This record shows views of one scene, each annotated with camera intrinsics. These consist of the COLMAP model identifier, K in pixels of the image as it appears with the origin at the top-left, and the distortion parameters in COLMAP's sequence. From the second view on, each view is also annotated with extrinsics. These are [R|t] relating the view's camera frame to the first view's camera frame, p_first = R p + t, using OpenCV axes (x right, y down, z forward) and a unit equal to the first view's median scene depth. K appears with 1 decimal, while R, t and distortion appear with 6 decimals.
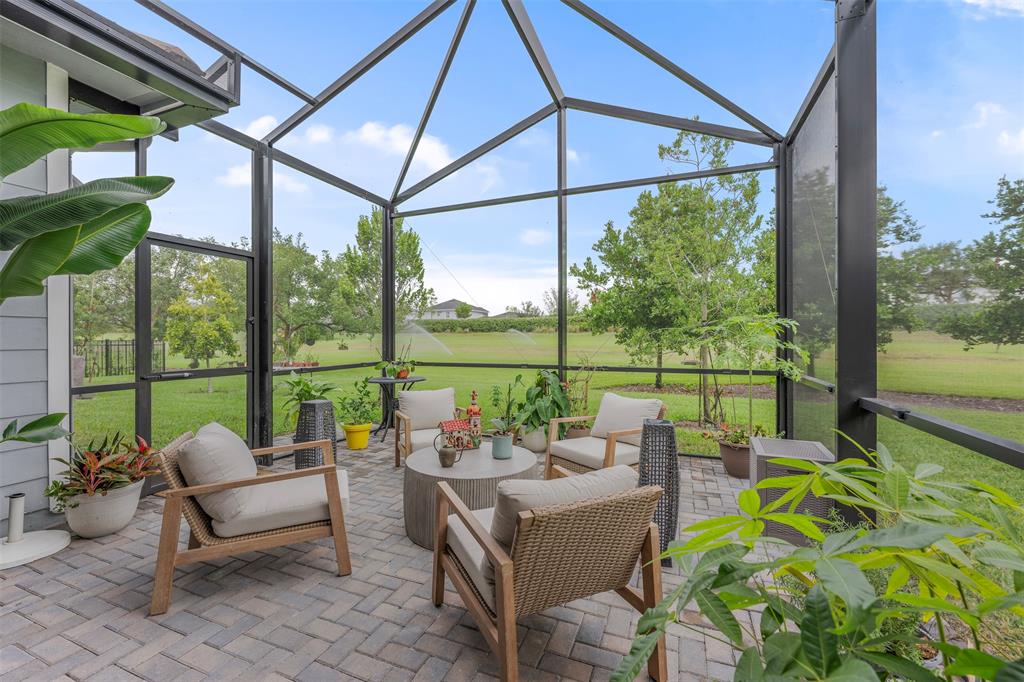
lens RADIAL K [[421.3, 0, 512.0], [0, 421.3, 341.0], [0, 0, 1]] dist [-0.001523, -0.000107]
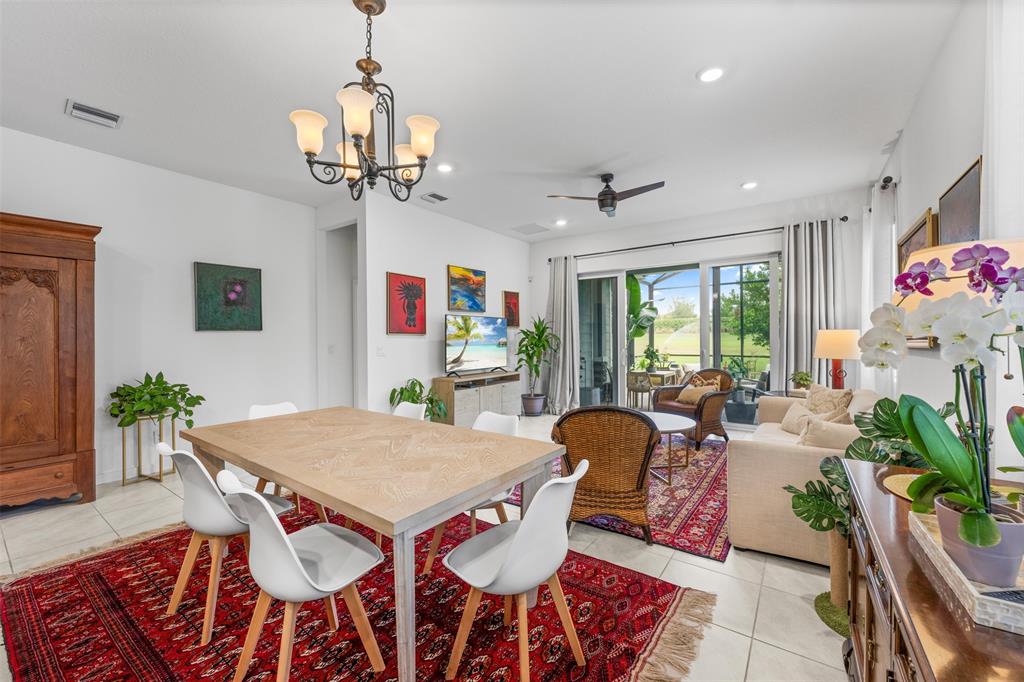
lens RADIAL K [[407.2, 0, 512.0], [0, 407.2, 341.0], [0, 0, 1]] dist [-0.000752, -0.000041]
pose [[0.971543, -0.004890, -0.236813, -0.472423], [0.005811, 0.999978, 0.003195, -0.029950], [0.236792, -0.004480, 0.971550, -1.217392]]
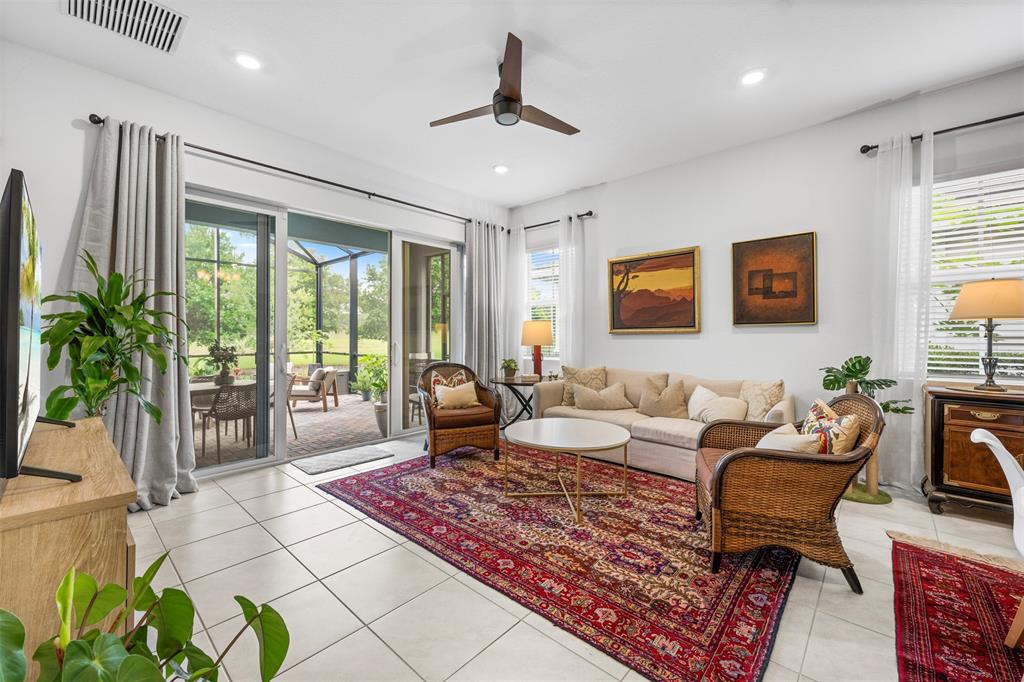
lens RADIAL K [[409.1, 0, 509.0], [0, 409.1, 336.3], [0, 0, 1]] dist [-0.001687, -0.000378]
pose [[0.350170, -0.005304, 0.936671, -0.884811], [0.006101, 0.999976, 0.003382, -0.016893], [-0.936666, 0.004531, 0.350194, -0.670289]]
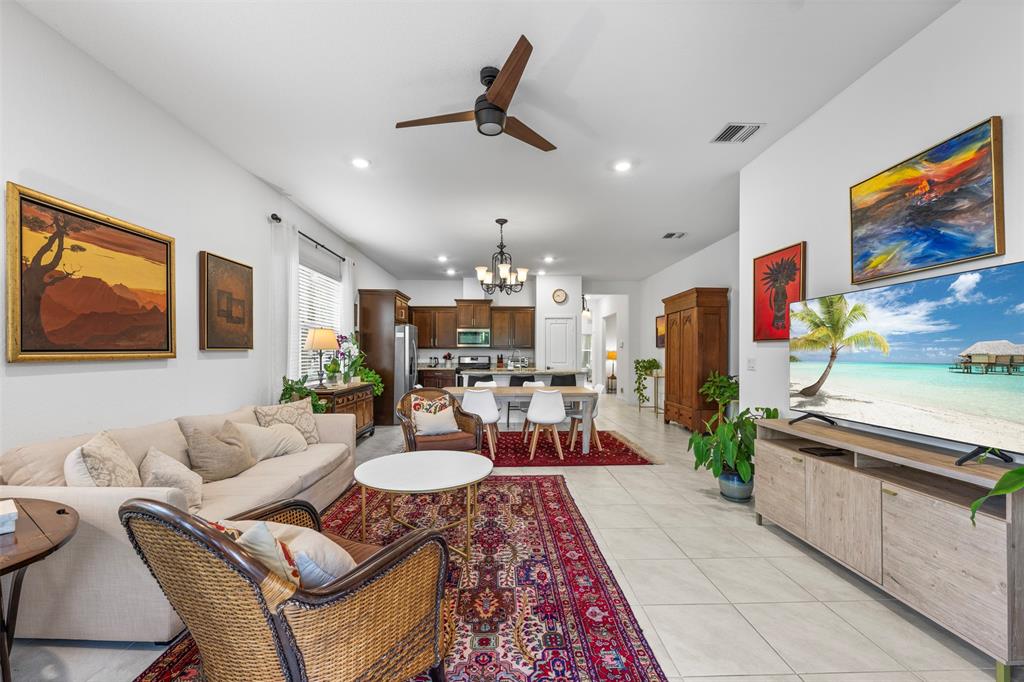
lens RADIAL K [[413.0, 0, 511.0], [0, 413.0, 354.9], [0, 0, 1]] dist [-0.001406, -0.000185]
pose [[-0.918182, 0.002296, -0.396152, -0.333551], [-0.001262, 0.999961, 0.008721, -0.027402], [0.396157, 0.008507, -0.918143, -0.133528]]
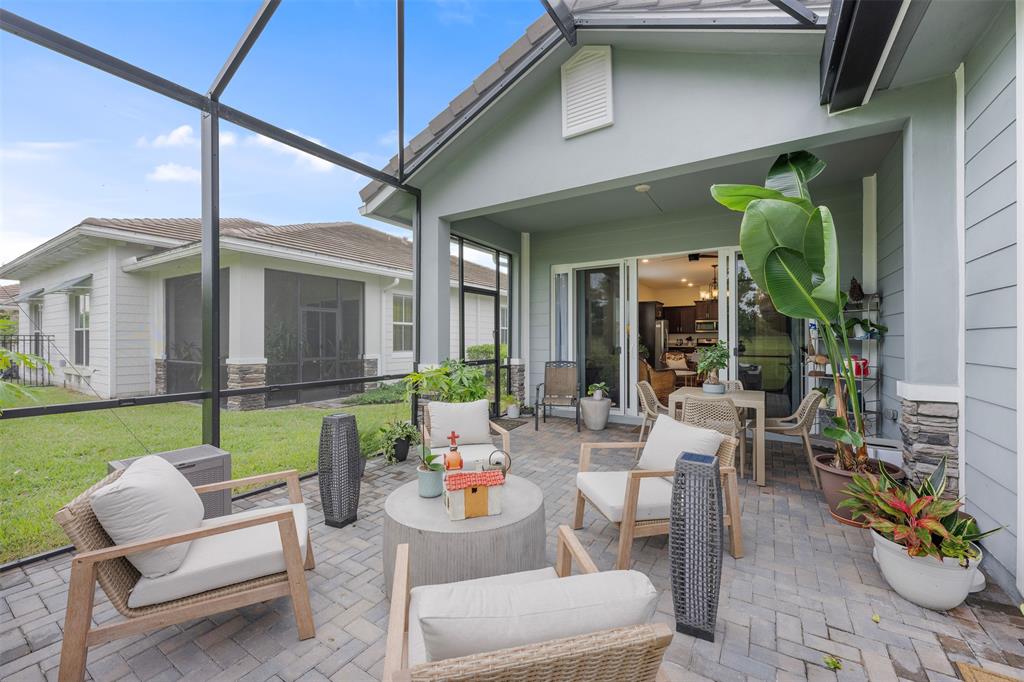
lens RADIAL K [[407.2, 0, 512.0], [0, 407.2, 341.0], [0, 0, 1]] dist [-0.000752, -0.000041]
pose [[-0.983892, 0.004601, 0.178704, -0.150964], [0.005765, 0.999965, 0.005994, -0.014132], [-0.178671, 0.006928, -0.983885, 0.806193]]
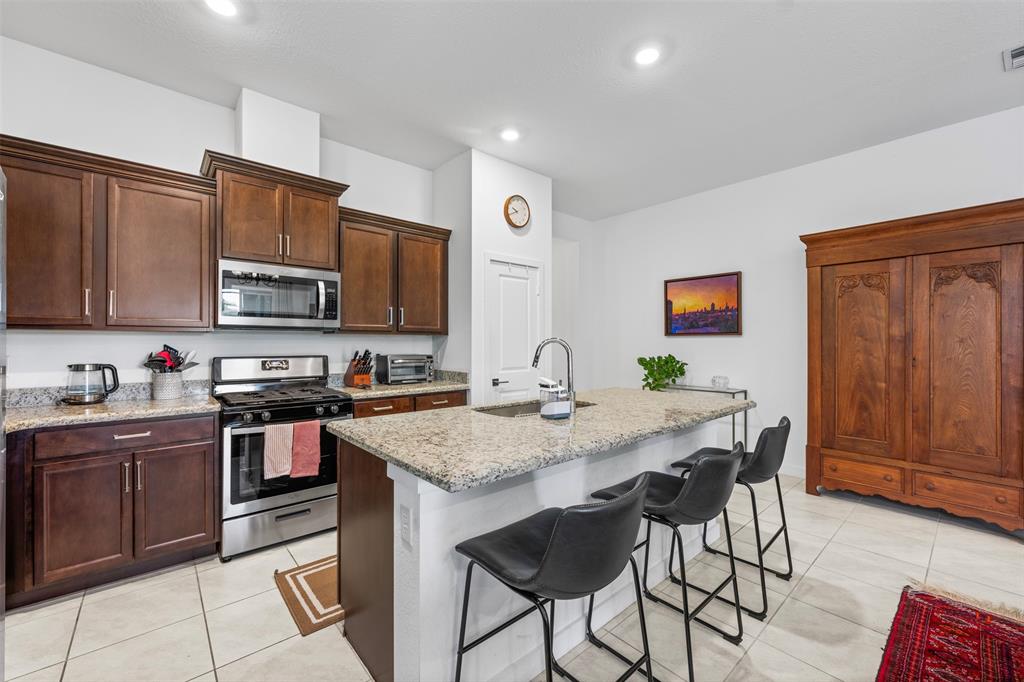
lens RADIAL K [[409.1, 0, 509.0], [0, 409.1, 336.3], [0, 0, 1]] dist [-0.001687, -0.000378]
pose [[-0.453420, -0.011202, -0.891227, -0.514073], [-0.008107, 0.999931, -0.008444, -0.030575], [0.891260, 0.003396, -0.453479, -1.133421]]
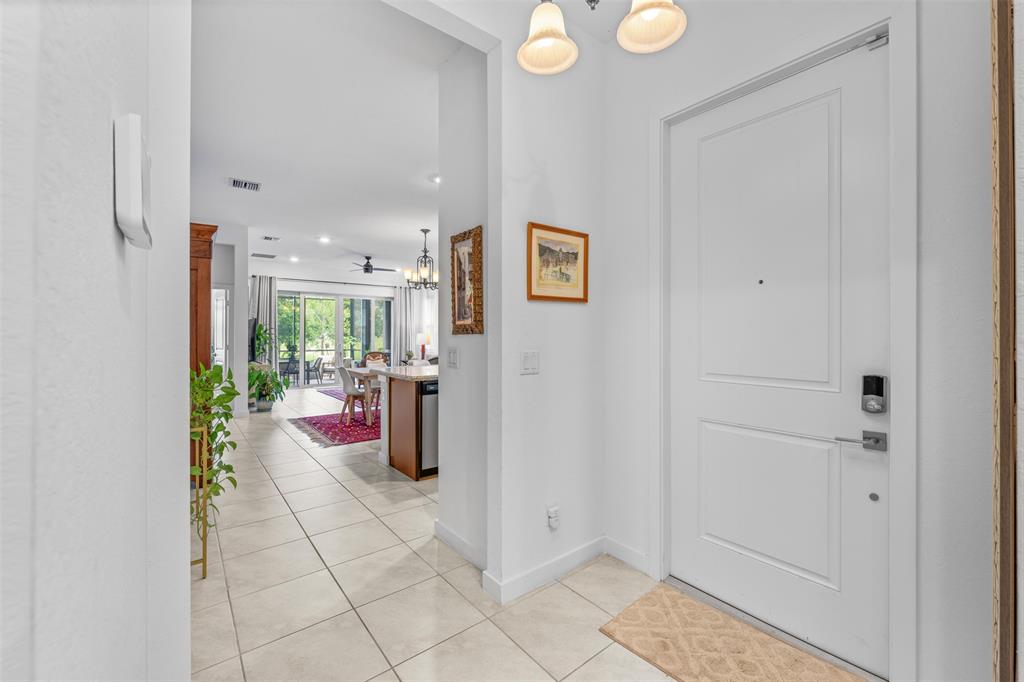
lens RADIAL K [[418.7, 0, 512.7], [0, 418.7, 335.4], [0, 0, 1]] dist [-0.000966, -0.000121]
pose [[0.494088, 0.003518, 0.869405, -1.473489], [0.004801, 0.999966, -0.006774, -0.021921], [-0.869399, 0.007521, 0.494054, -1.651048]]
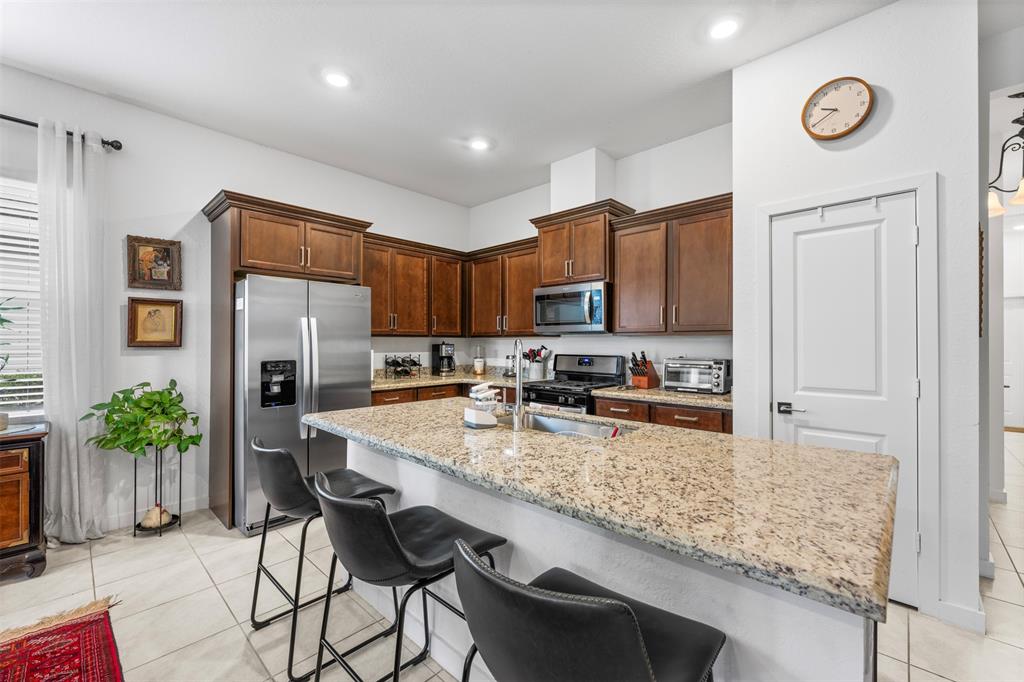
lens RADIAL K [[416.6, 0, 510.6], [0, 416.6, 338.8], [0, 0, 1]] dist [-0.001654, -0.000019]
pose [[-0.930893, 0.005598, 0.365249, -0.938980], [0.004738, 0.999983, -0.003252, -0.031639], [-0.365261, -0.001297, -0.930904, -0.978915]]
